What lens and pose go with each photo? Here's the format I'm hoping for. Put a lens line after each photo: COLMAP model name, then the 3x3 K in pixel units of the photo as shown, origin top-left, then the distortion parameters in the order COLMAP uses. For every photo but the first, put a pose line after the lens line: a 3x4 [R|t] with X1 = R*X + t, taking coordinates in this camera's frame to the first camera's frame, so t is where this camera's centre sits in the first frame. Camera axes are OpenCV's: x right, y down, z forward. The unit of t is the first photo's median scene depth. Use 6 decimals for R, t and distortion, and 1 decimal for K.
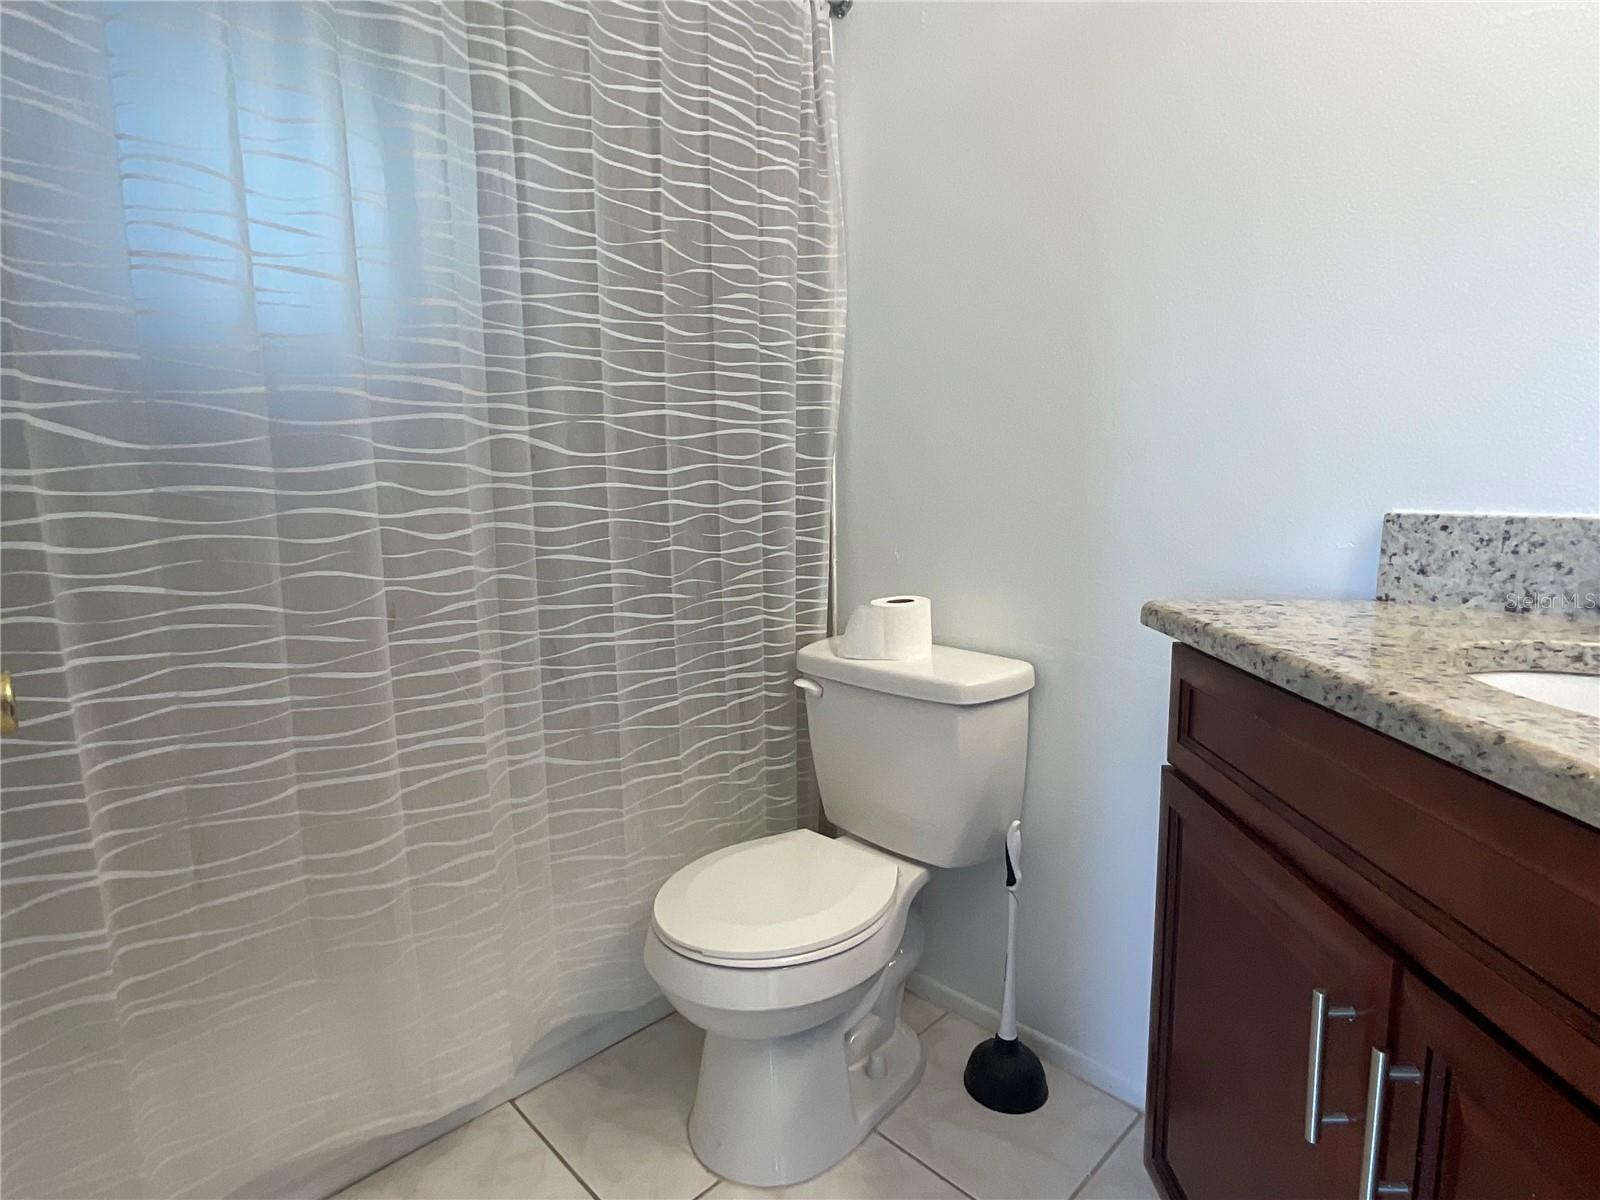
lens RADIAL K [[833.3, 0, 795.1], [0, 833.3, 602.3], [0, 0, 1]] dist [-0.030224, 0.020952]
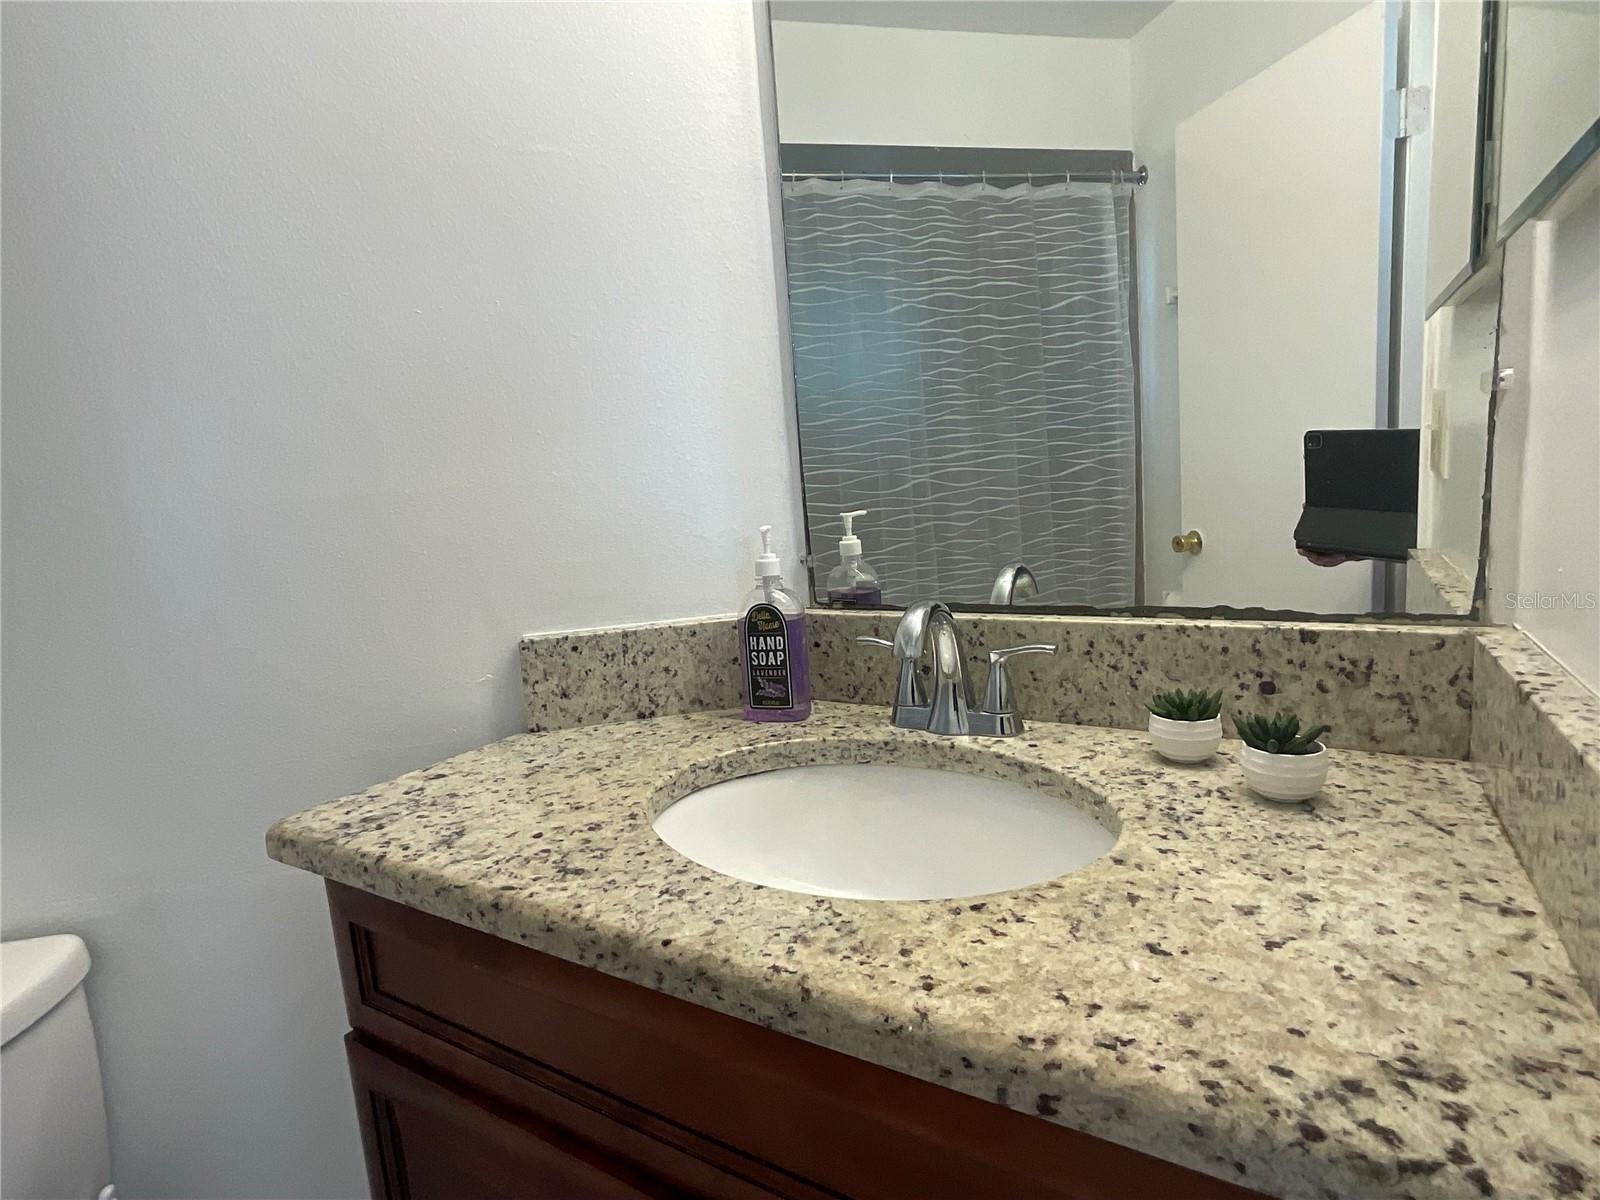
lens RADIAL K [[833.3, 0, 795.1], [0, 833.3, 602.3], [0, 0, 1]] dist [-0.030224, 0.020952]
pose [[0.497370, -0.151706, 0.854171, 0.091395], [0.190039, 0.979731, 0.063349, -0.167317], [-0.846468, 0.130818, 0.516119, 0.282676]]
